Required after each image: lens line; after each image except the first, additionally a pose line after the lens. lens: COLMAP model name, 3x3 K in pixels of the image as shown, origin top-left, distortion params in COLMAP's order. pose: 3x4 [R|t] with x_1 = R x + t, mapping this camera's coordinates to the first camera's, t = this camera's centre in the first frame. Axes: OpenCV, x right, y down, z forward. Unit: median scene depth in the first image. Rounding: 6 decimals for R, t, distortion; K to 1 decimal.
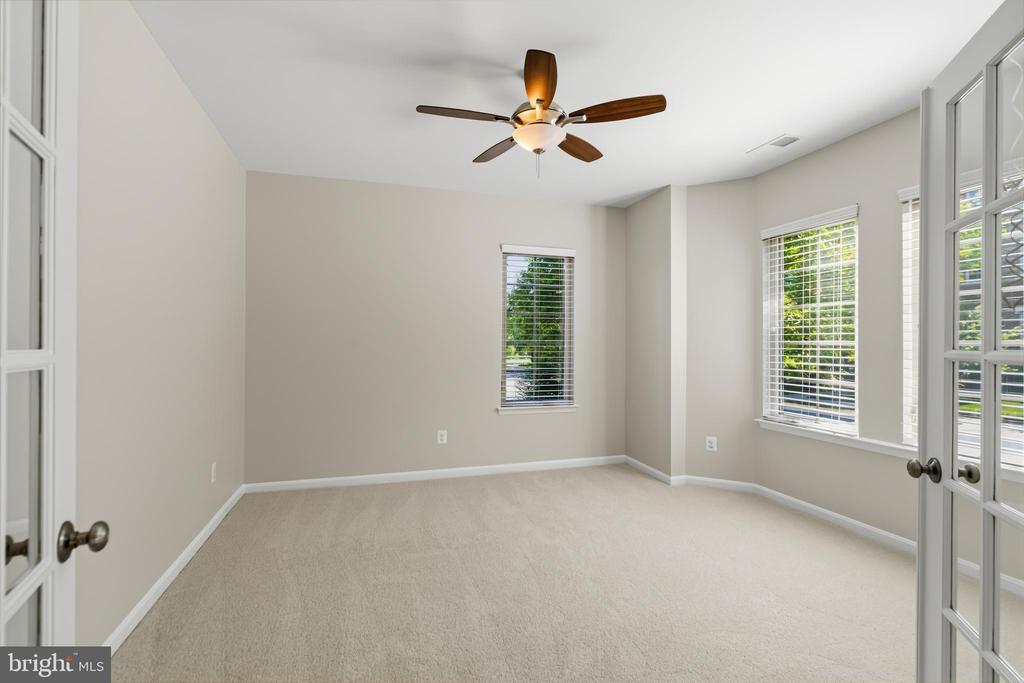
lens RADIAL K [[463.7, 0, 509.4], [0, 463.7, 335.3], [0, 0, 1]] dist [0.000643, 0.000662]
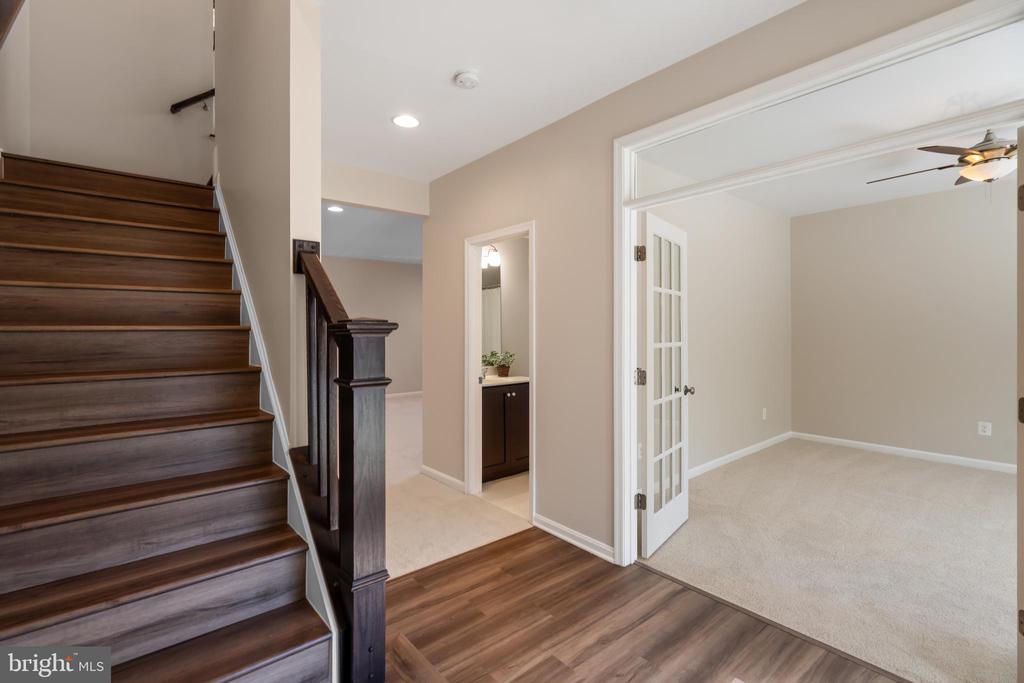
lens RADIAL K [[463.7, 0, 509.4], [0, 463.7, 335.3], [0, 0, 1]] dist [0.000643, 0.000662]
pose [[0.390032, 0.000941, -0.920801, 0.686073], [0.020667, 0.999739, 0.009776, -0.030667], [0.920569, -0.022843, 0.389911, -0.626005]]
